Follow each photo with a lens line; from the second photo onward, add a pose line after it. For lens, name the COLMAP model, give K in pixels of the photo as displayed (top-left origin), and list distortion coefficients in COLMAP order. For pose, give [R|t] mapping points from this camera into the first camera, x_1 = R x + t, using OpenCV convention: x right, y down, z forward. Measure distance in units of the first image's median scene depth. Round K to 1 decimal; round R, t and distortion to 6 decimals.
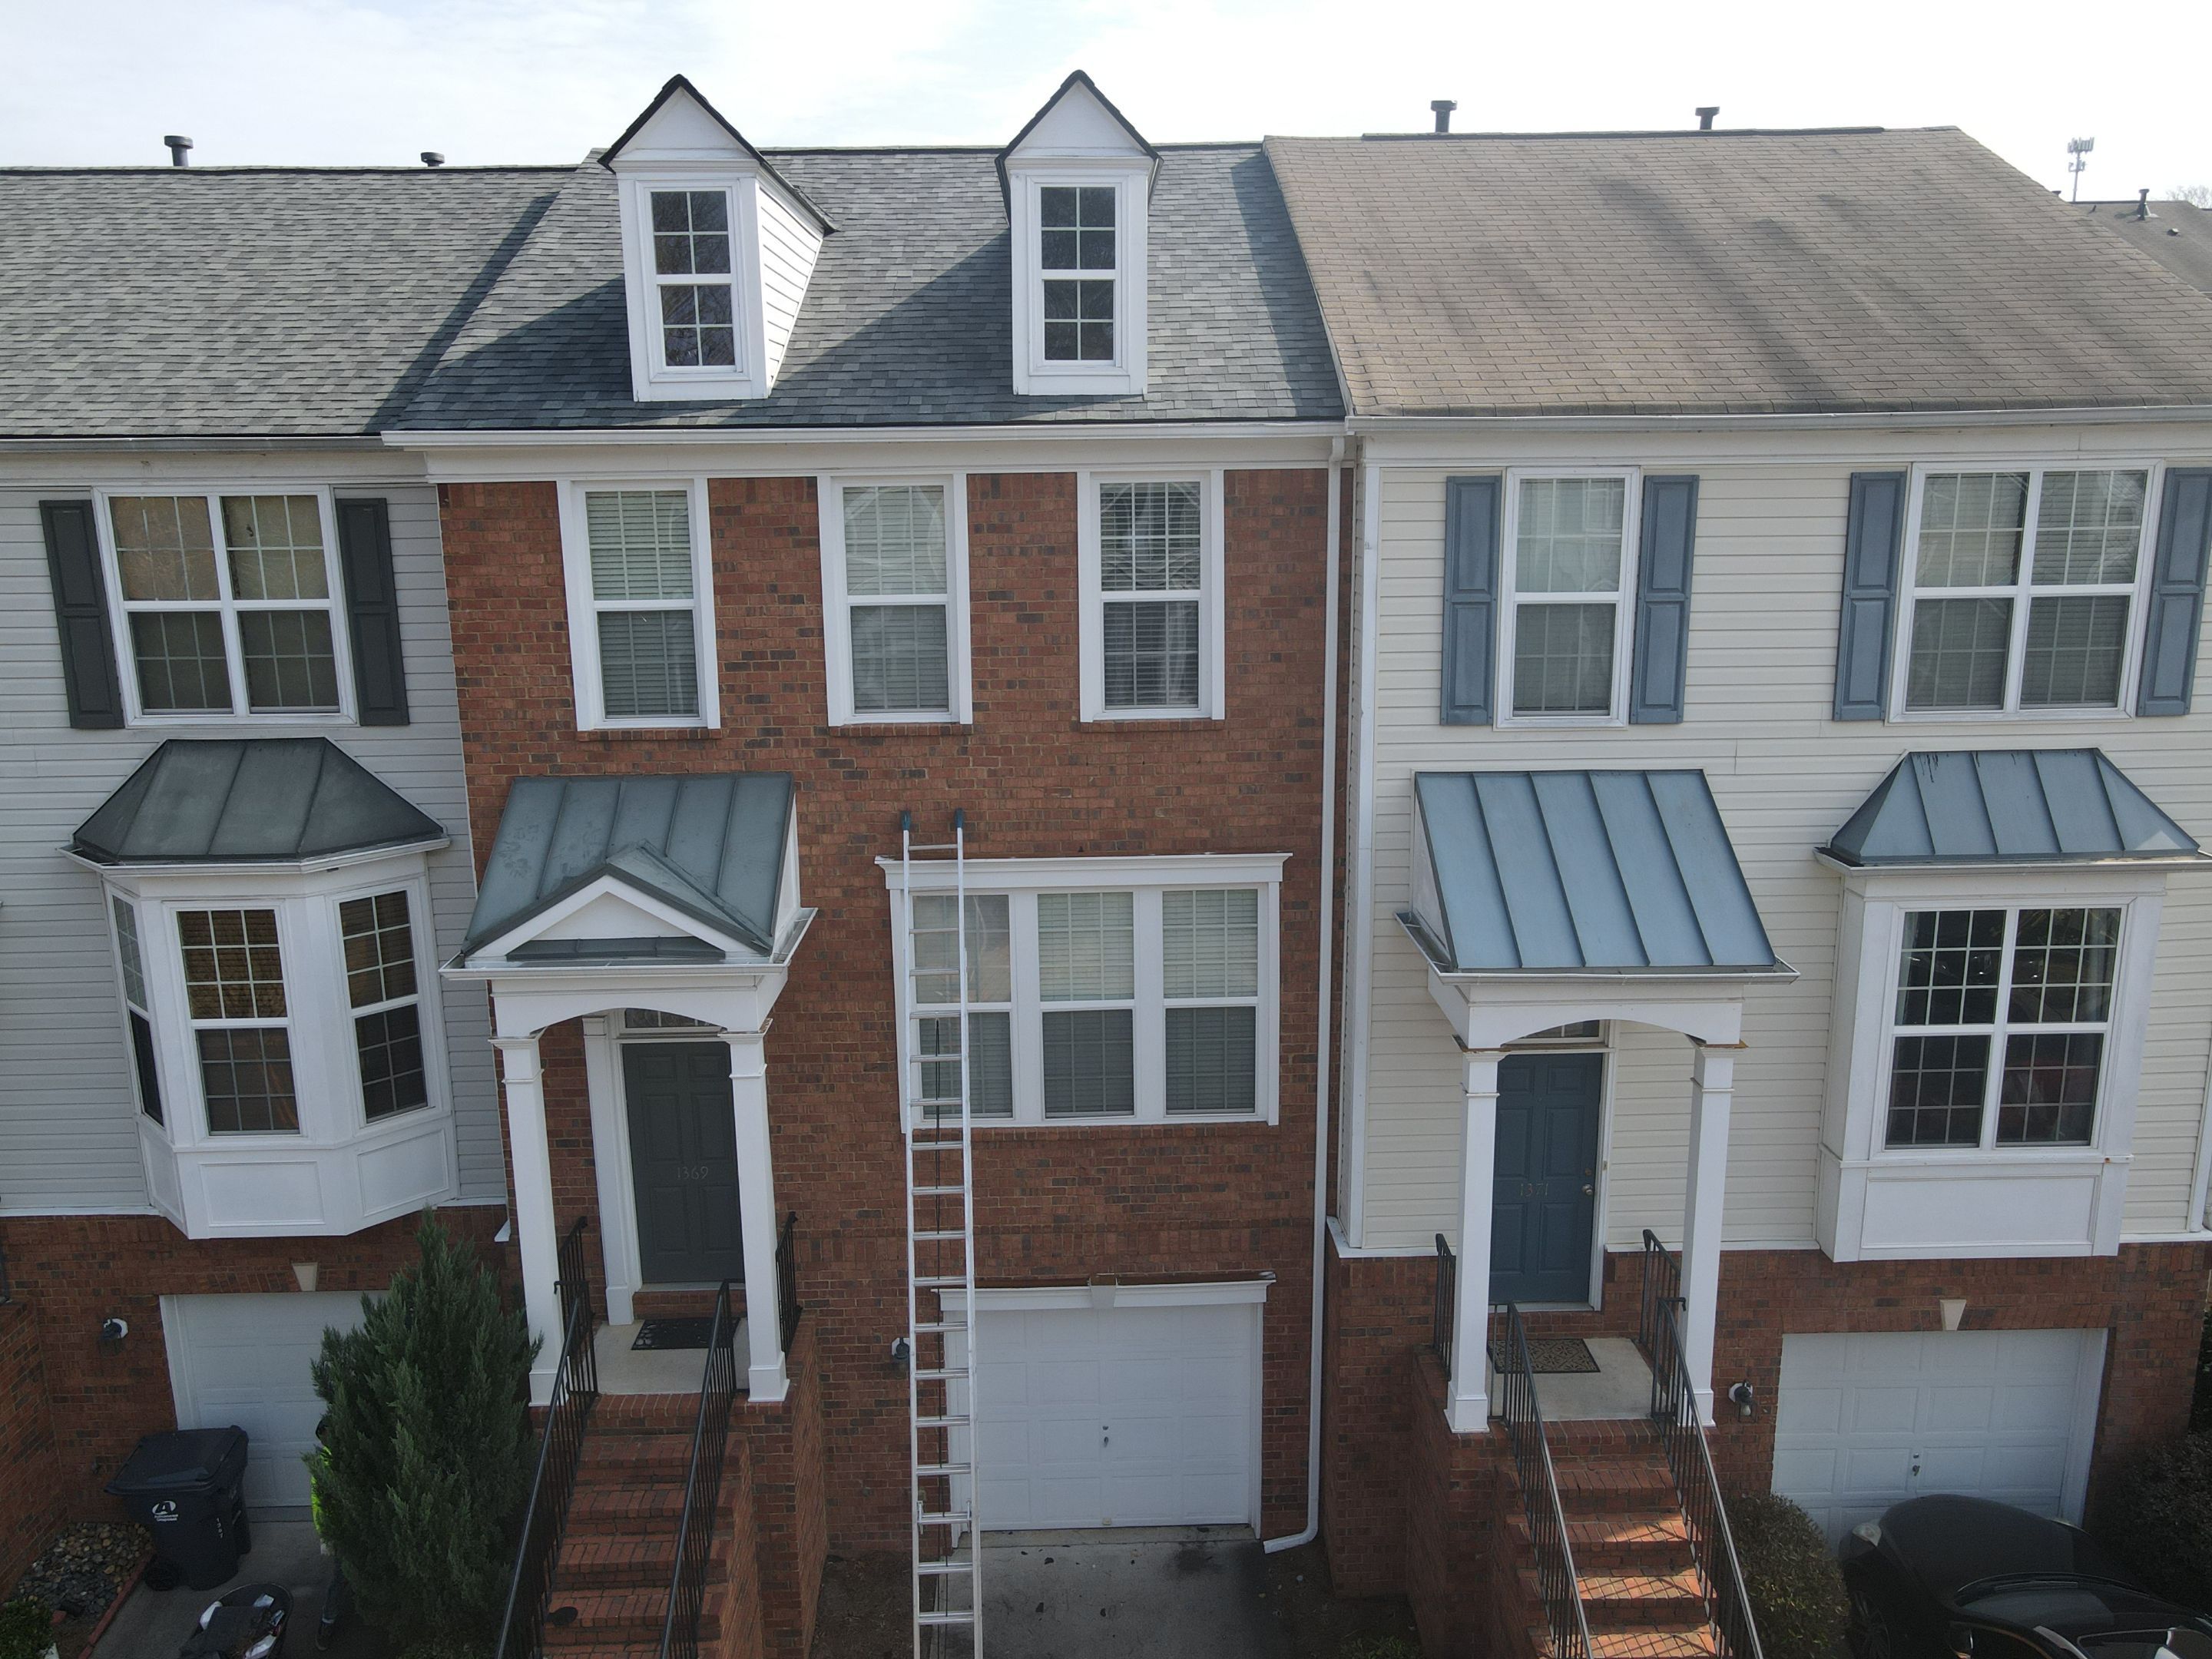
lens RADIAL K [[1625.1, 0, 1104.0], [0, 1625.1, 822.4], [0, 0, 1]] dist [-0.003849, 0.020237]
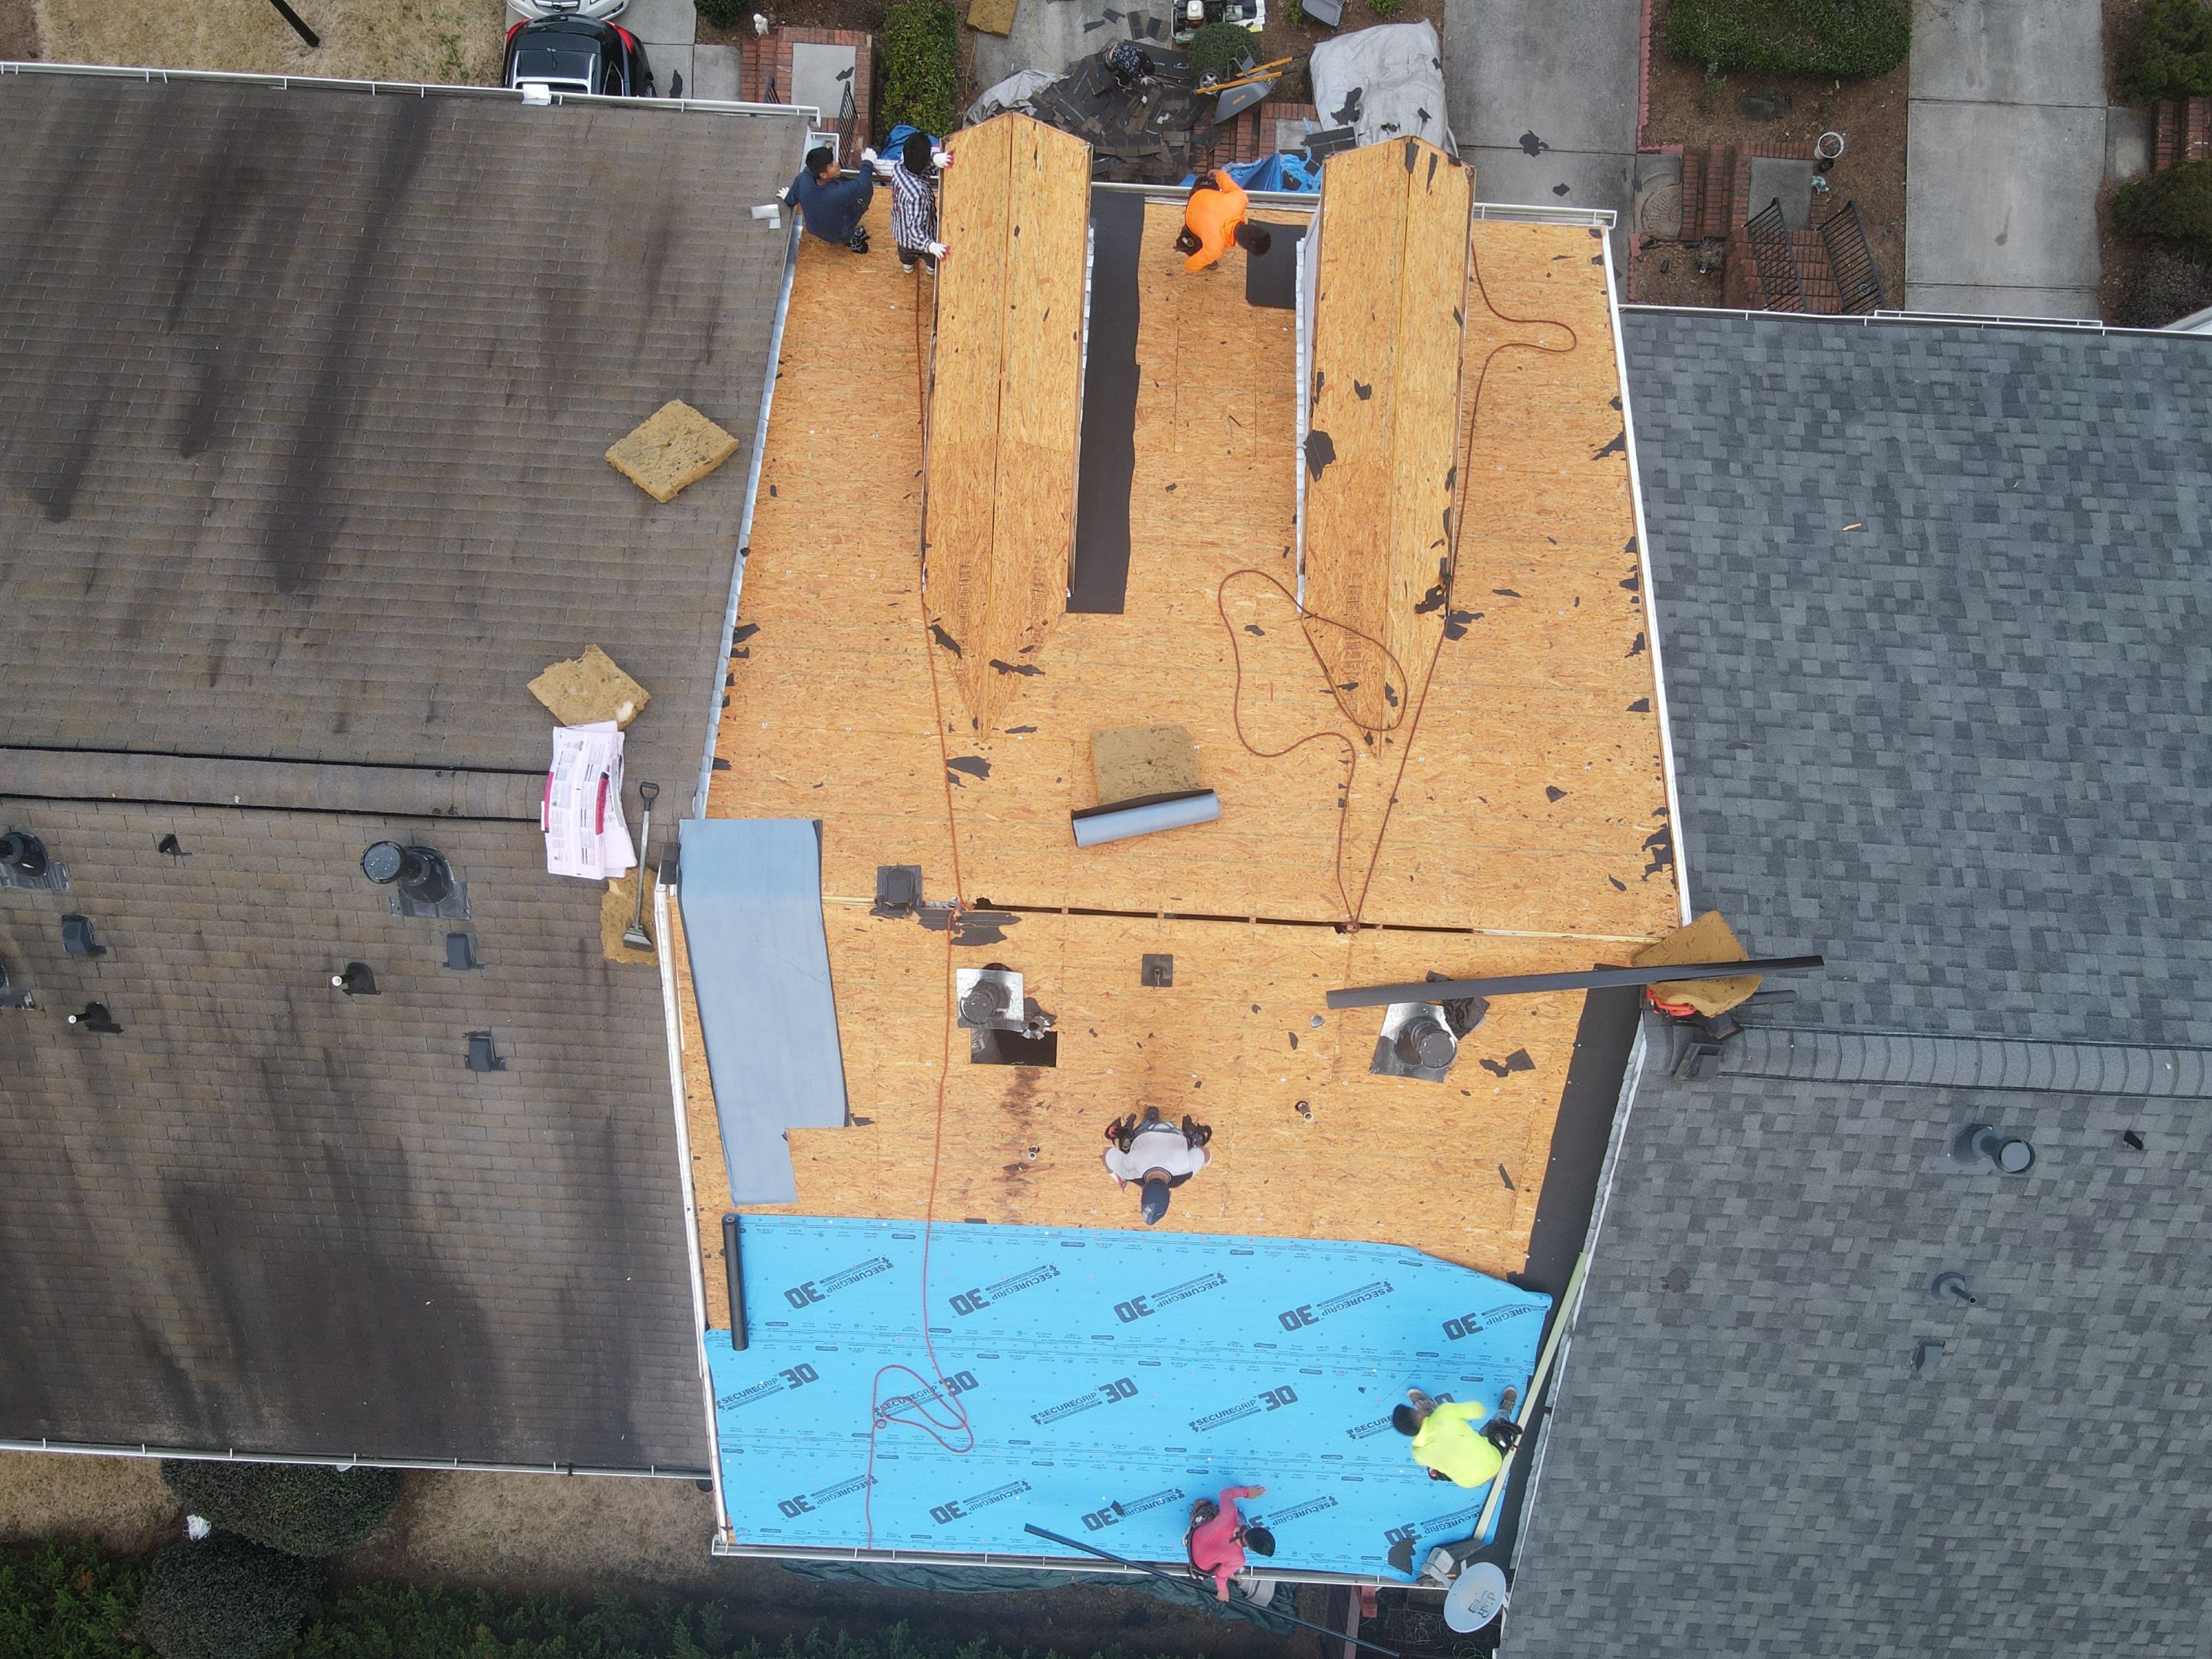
lens RADIAL K [[1625.1, 0, 1101.6], [0, 1625.1, 812.7], [0, 0, 1]] dist [-0.003849, 0.020237]
pose [[-0.997305, -0.072985, 0.007465, -0.099086], [0.024233, -0.231669, 0.972493, -1.390269], [-0.069248, 0.970053, 0.232814, 1.079769]]
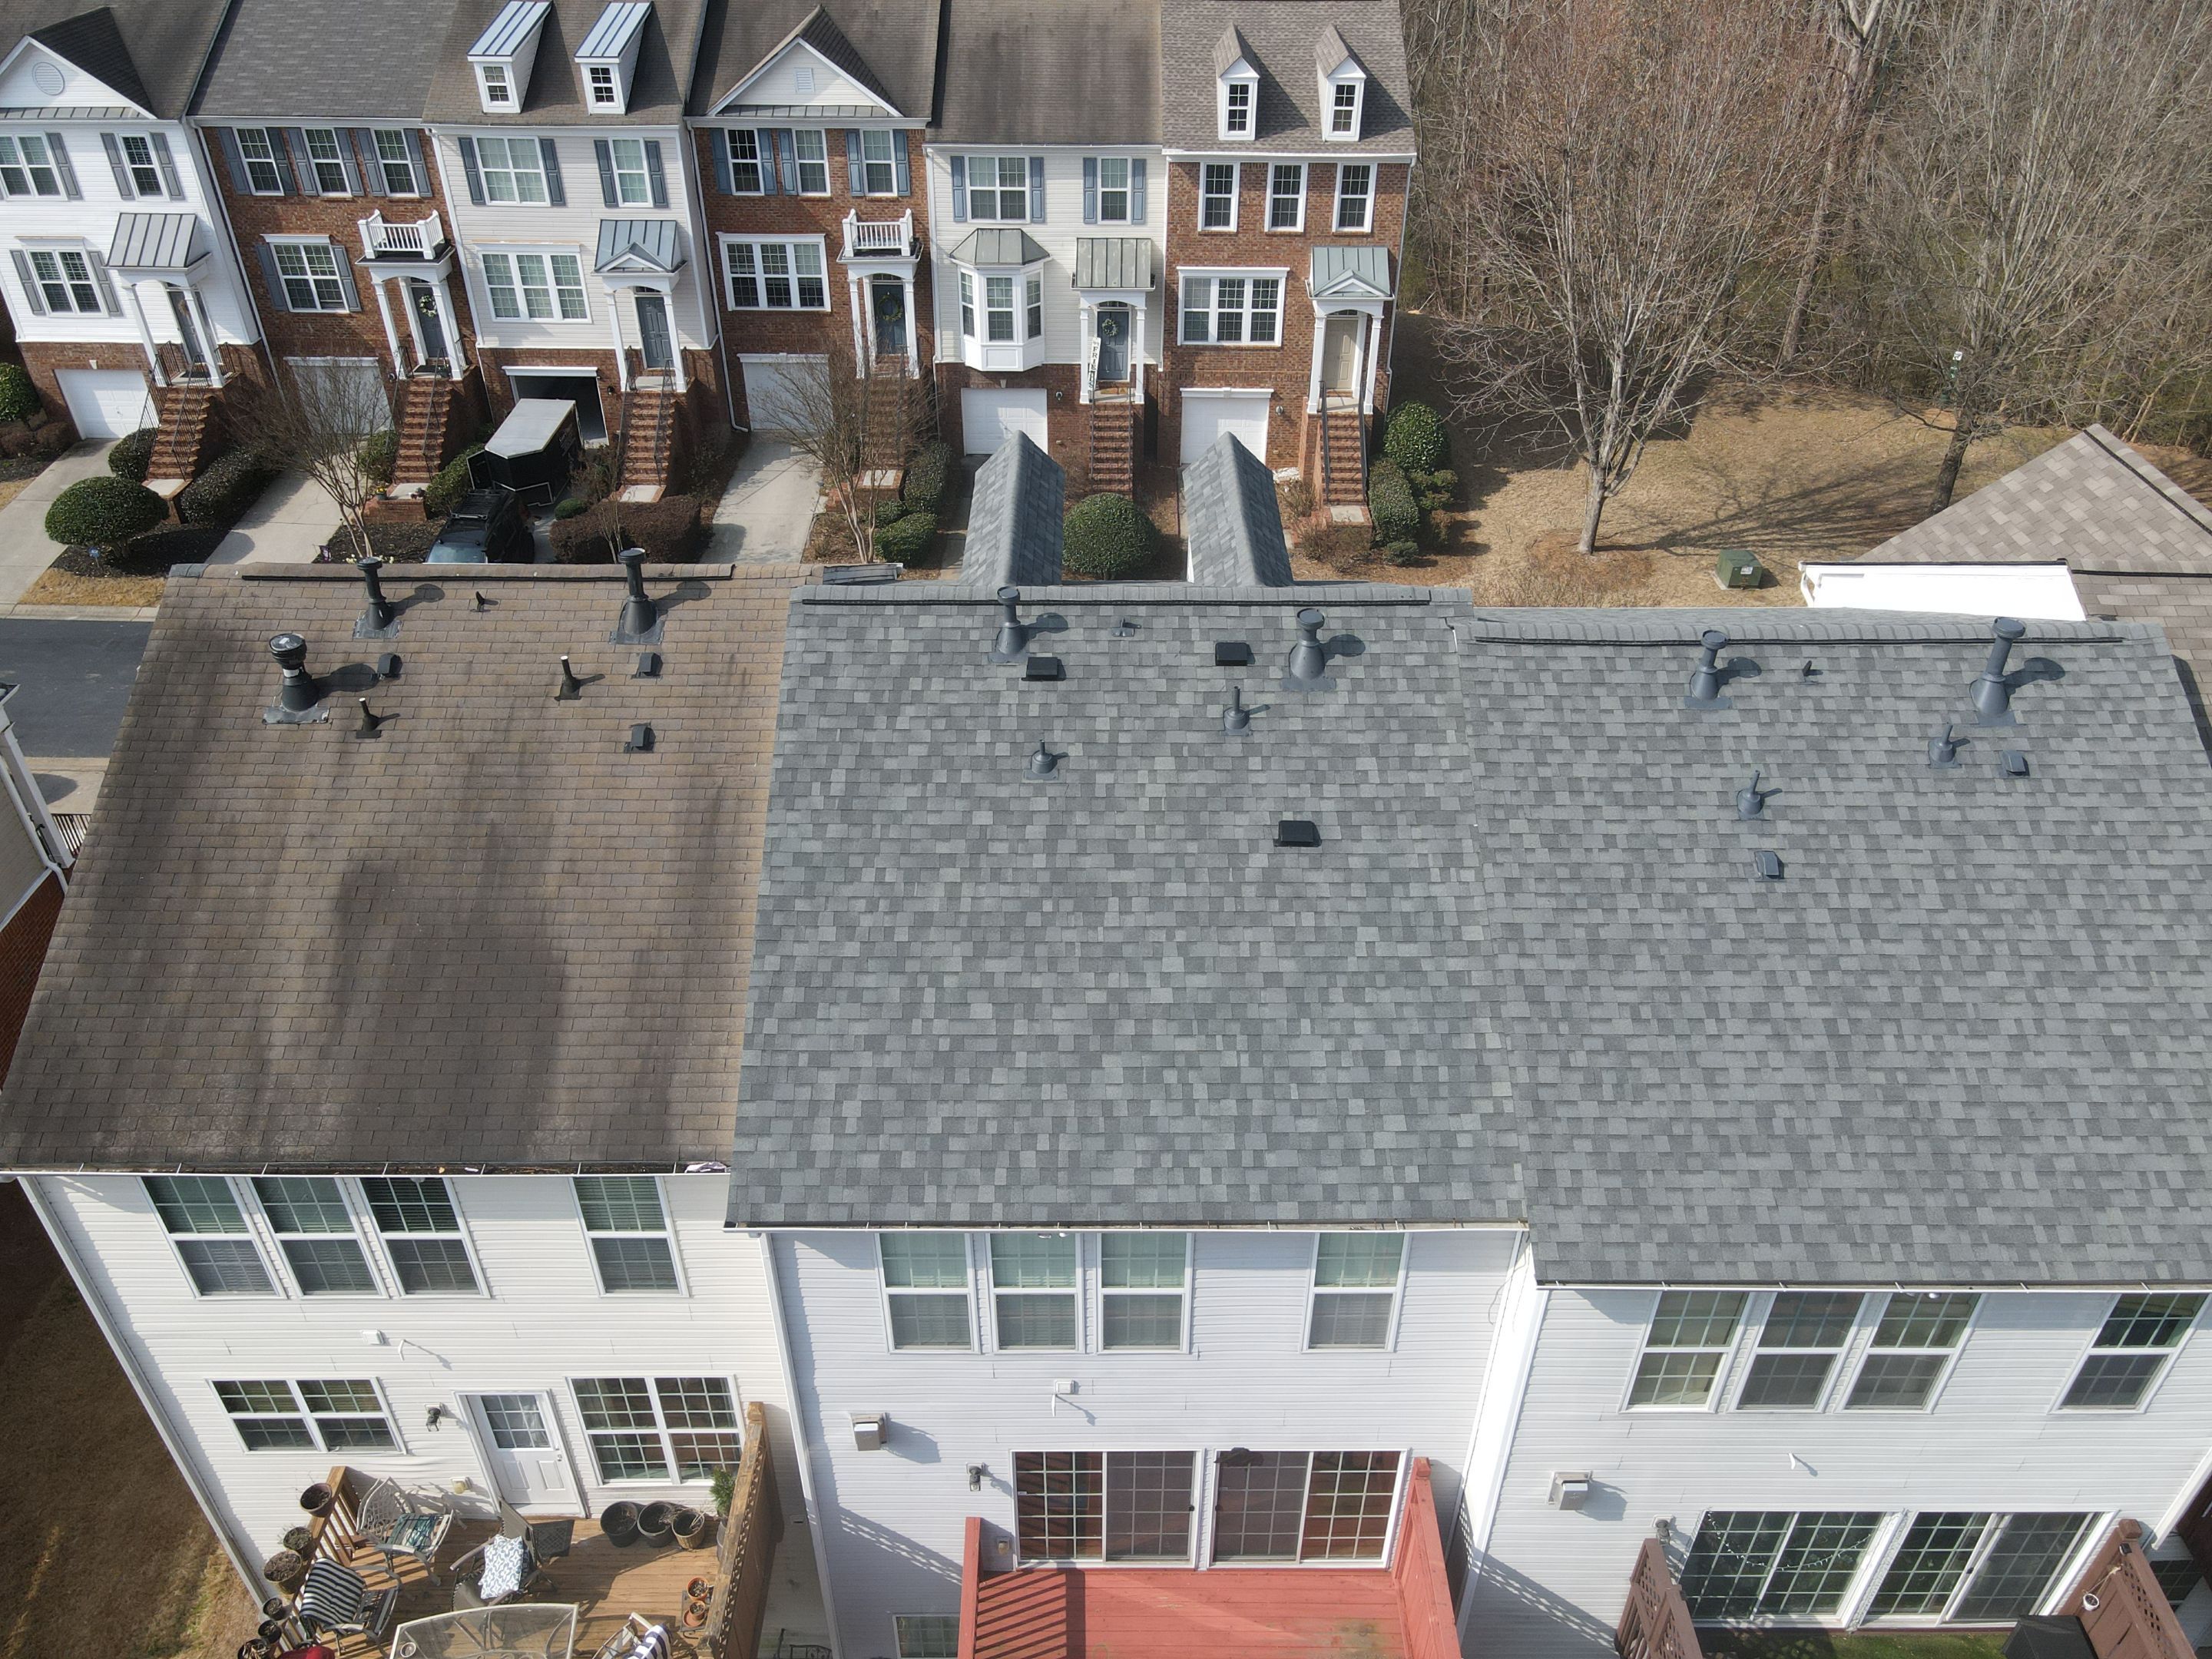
lens RADIAL K [[1625.1, 0, 1104.1], [0, 1625.1, 817.0], [0, 0, 1]] dist [-0.003849, 0.020237]
pose [[-0.999773, -0.003690, 0.020981, -0.142069], [0.013050, 0.672372, 0.740099, -1.427656], [-0.016838, 0.740204, -0.672171, 2.381480]]
